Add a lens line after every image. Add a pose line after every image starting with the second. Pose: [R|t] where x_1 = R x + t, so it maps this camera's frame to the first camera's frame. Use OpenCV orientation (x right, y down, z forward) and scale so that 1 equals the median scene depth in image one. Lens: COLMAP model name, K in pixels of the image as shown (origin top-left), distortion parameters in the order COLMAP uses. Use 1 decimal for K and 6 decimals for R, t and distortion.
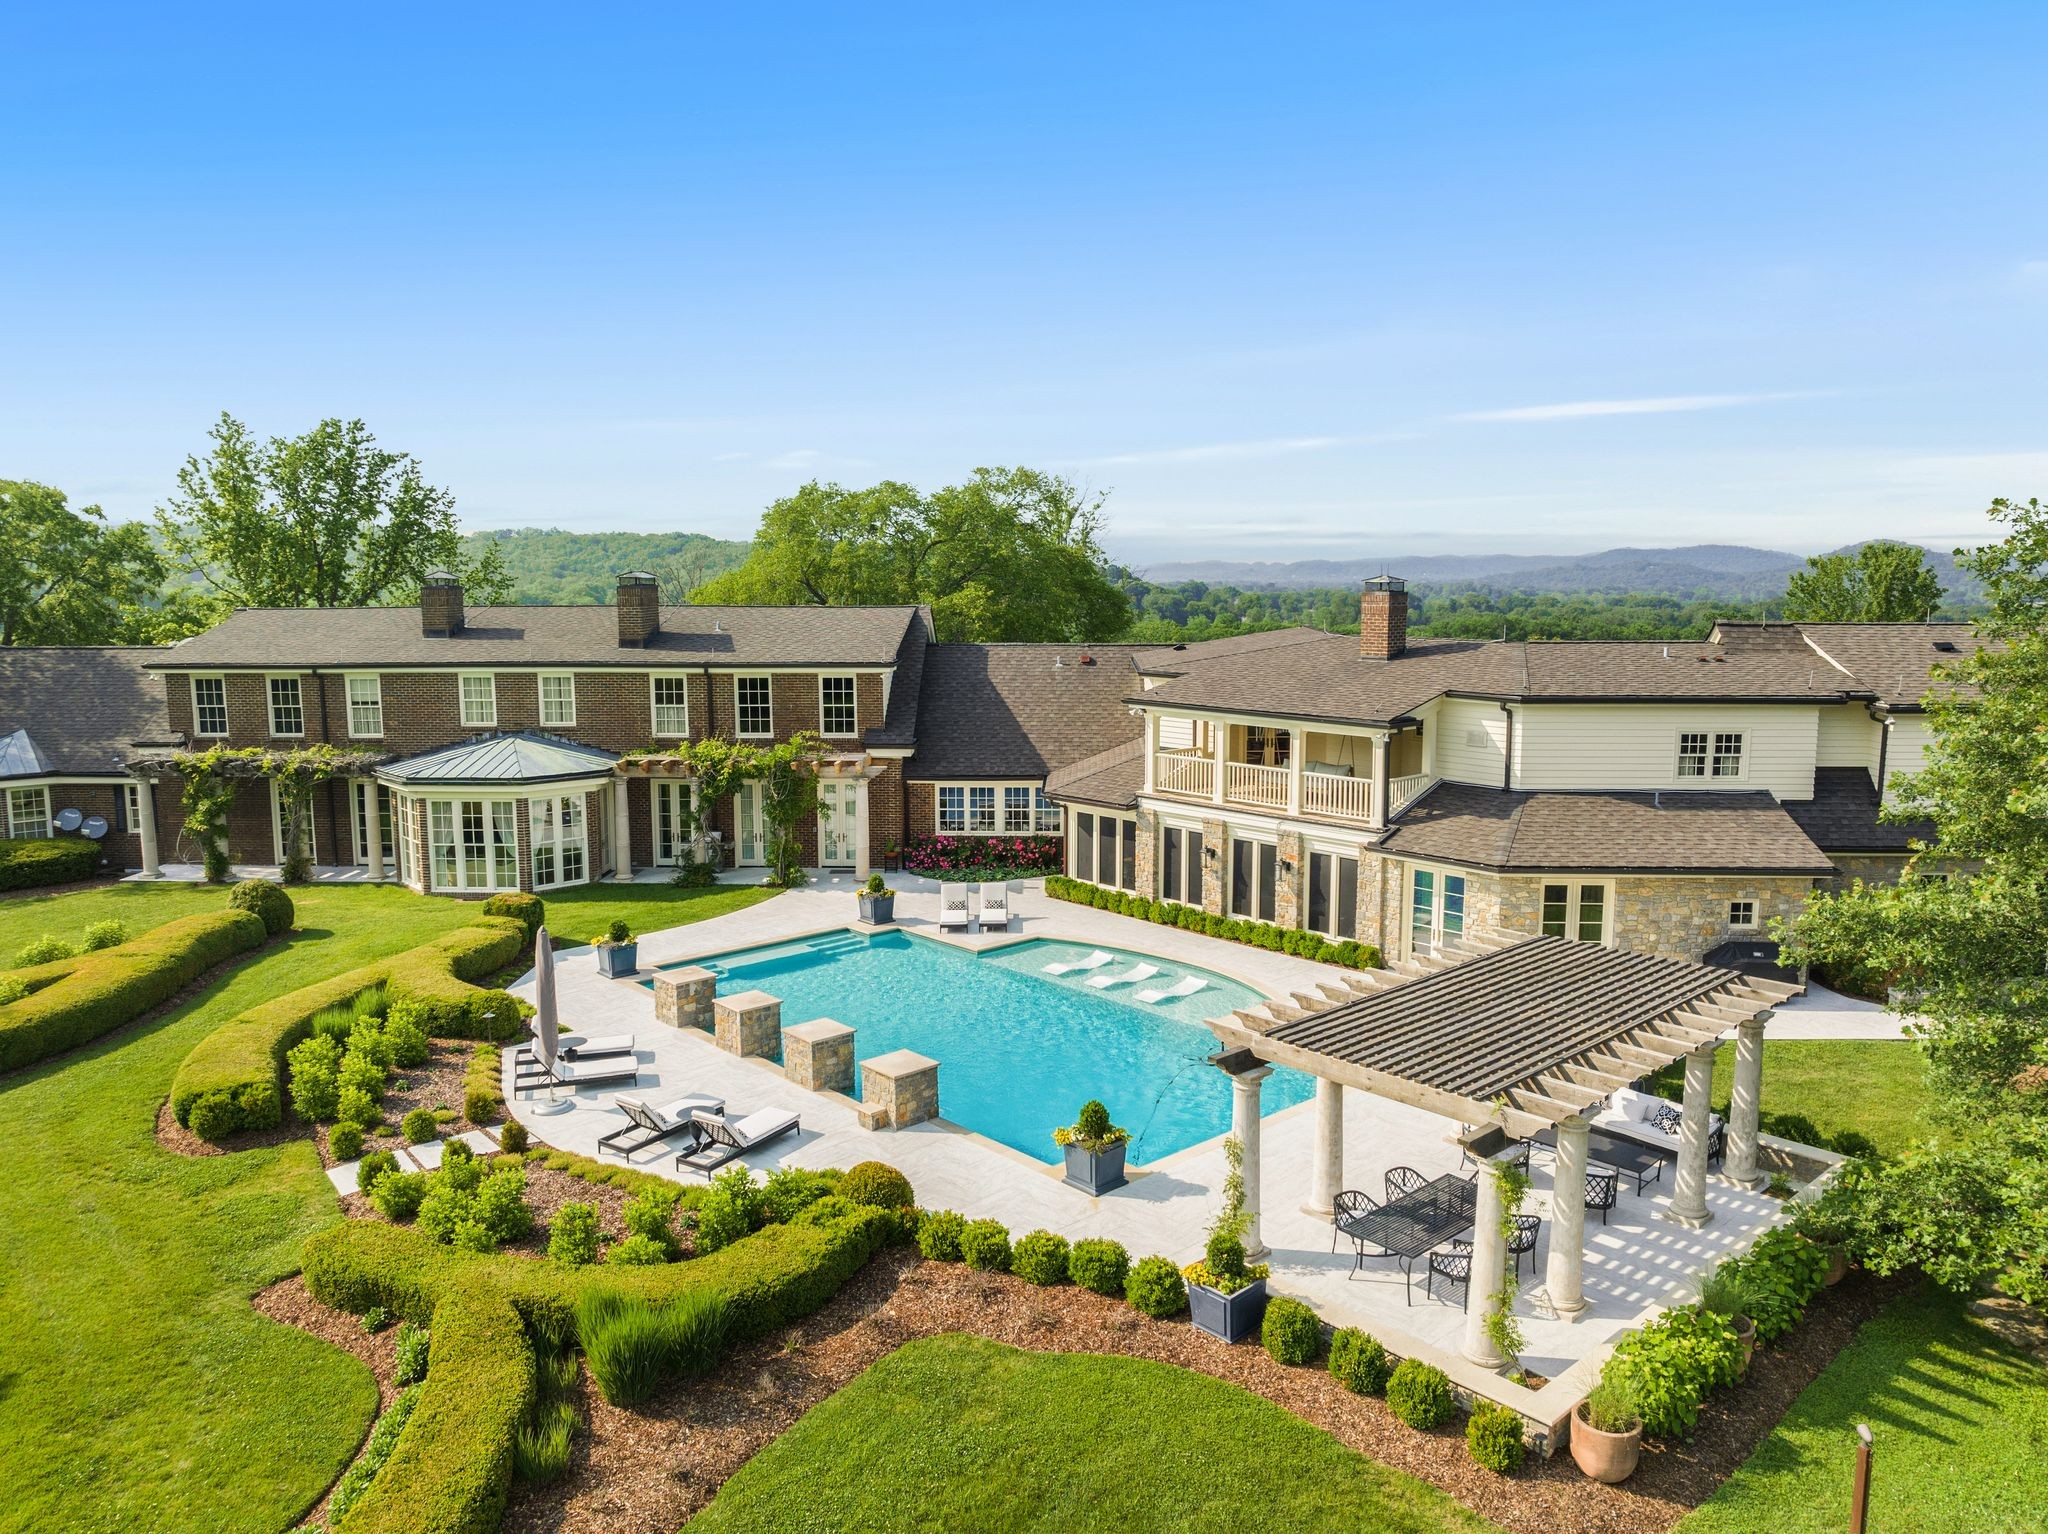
lens RADIAL K [[1464.1, 0, 1024.0], [0, 1464.1, 767.0], [0, 0, 1]] dist [-0.008067, -0.067389]
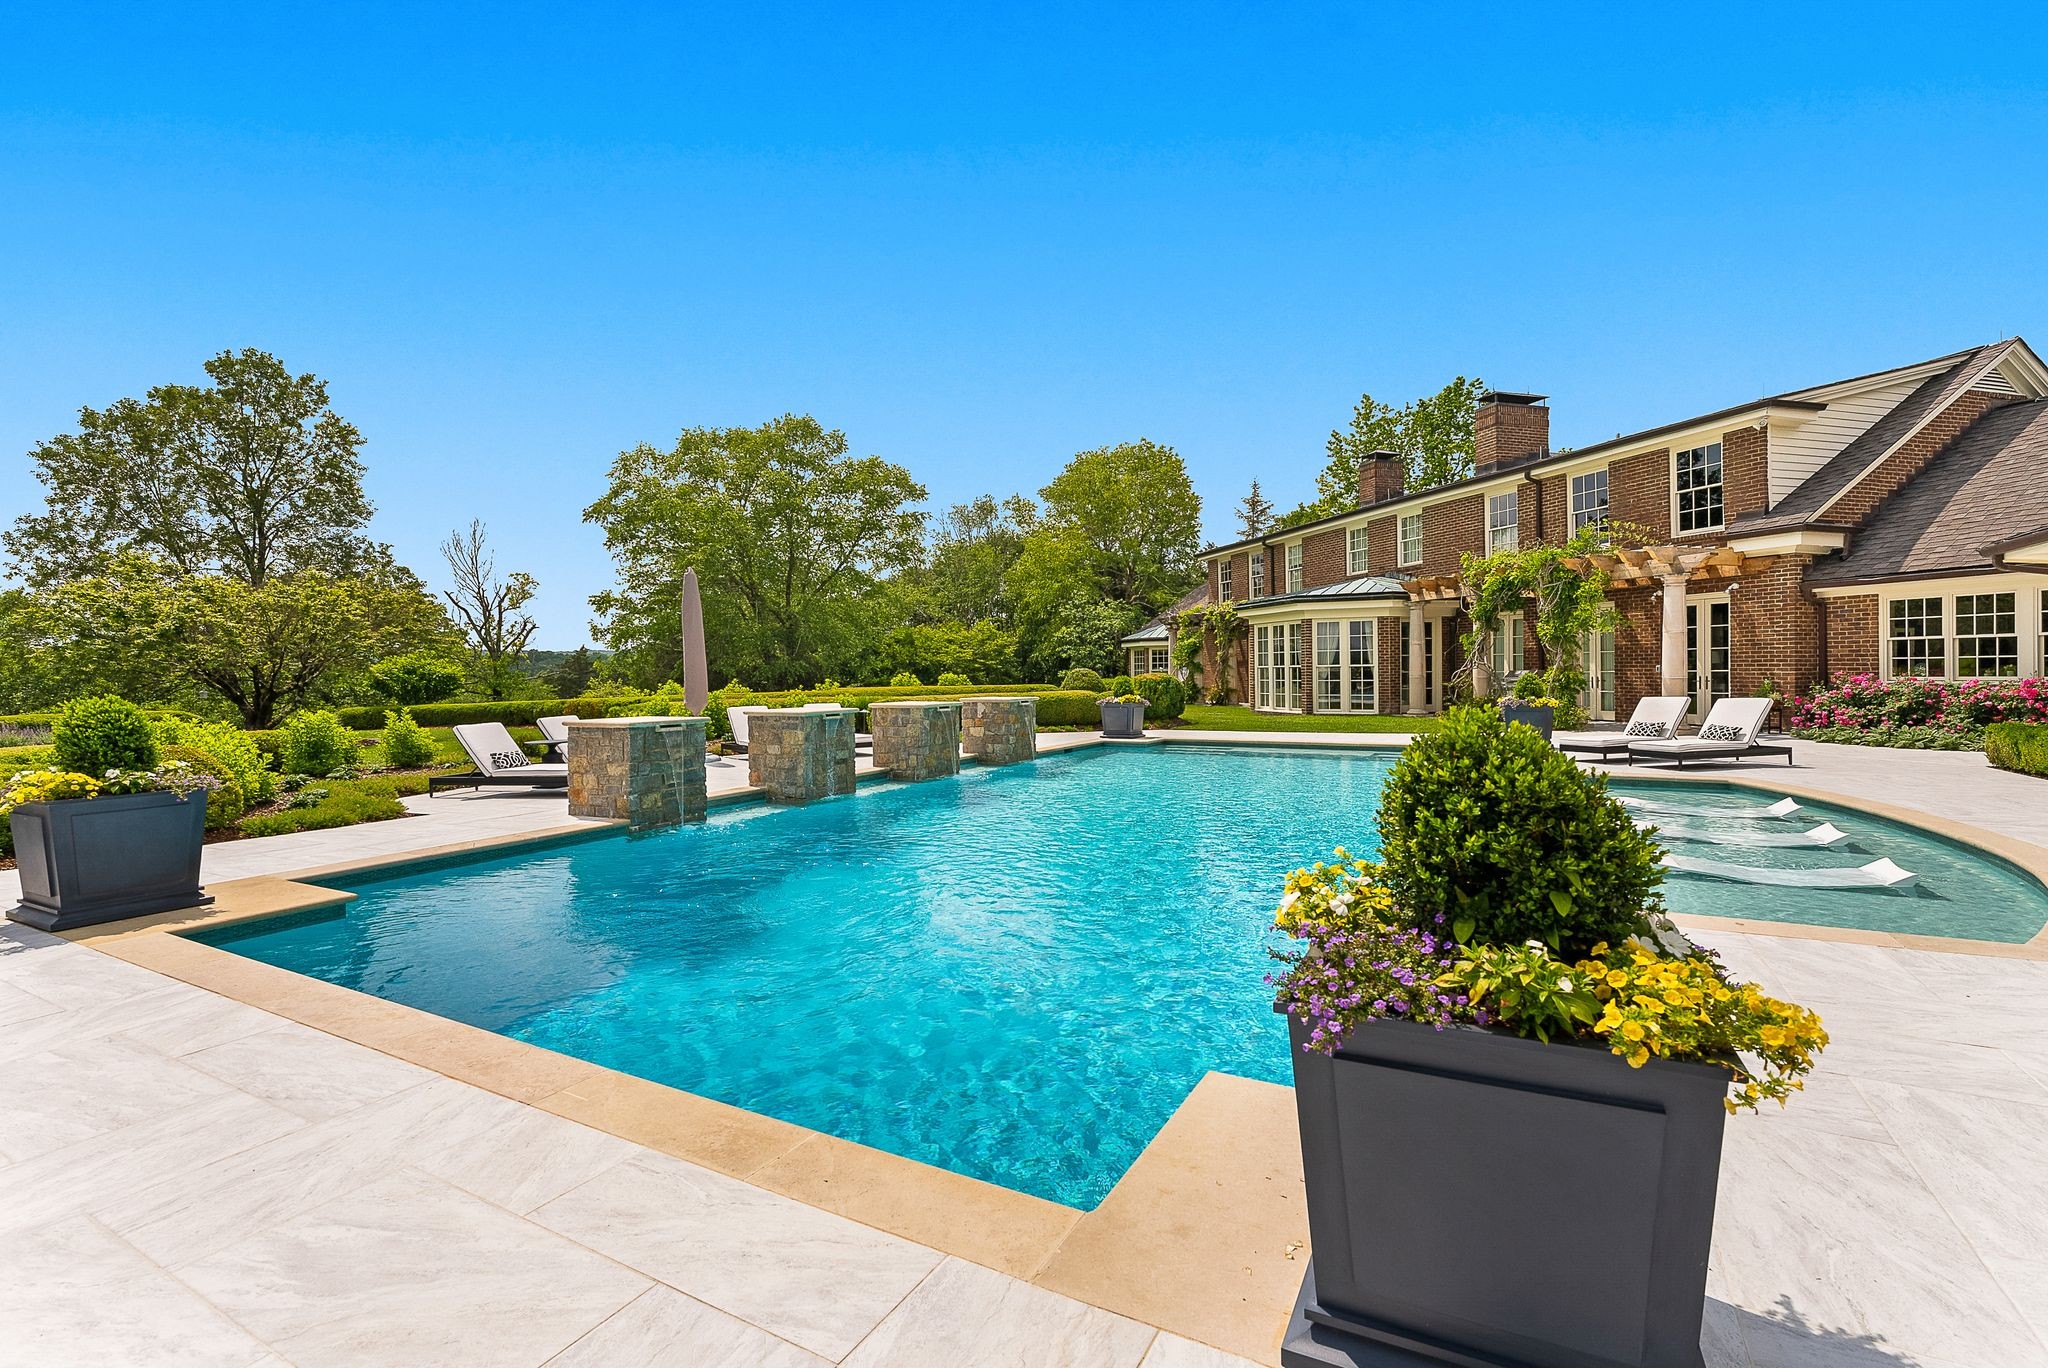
lens RADIAL K [[916.7, 0, 1024.0], [0, 916.7, 684.0], [0, 0, 1]] dist [0.002243, 0.000461]
pose [[0.323834, 0.008862, -0.946073, 0.222583], [-0.115802, 0.992809, -0.030339, 0.122328], [0.939000, 0.119382, 0.322531, 0.694847]]
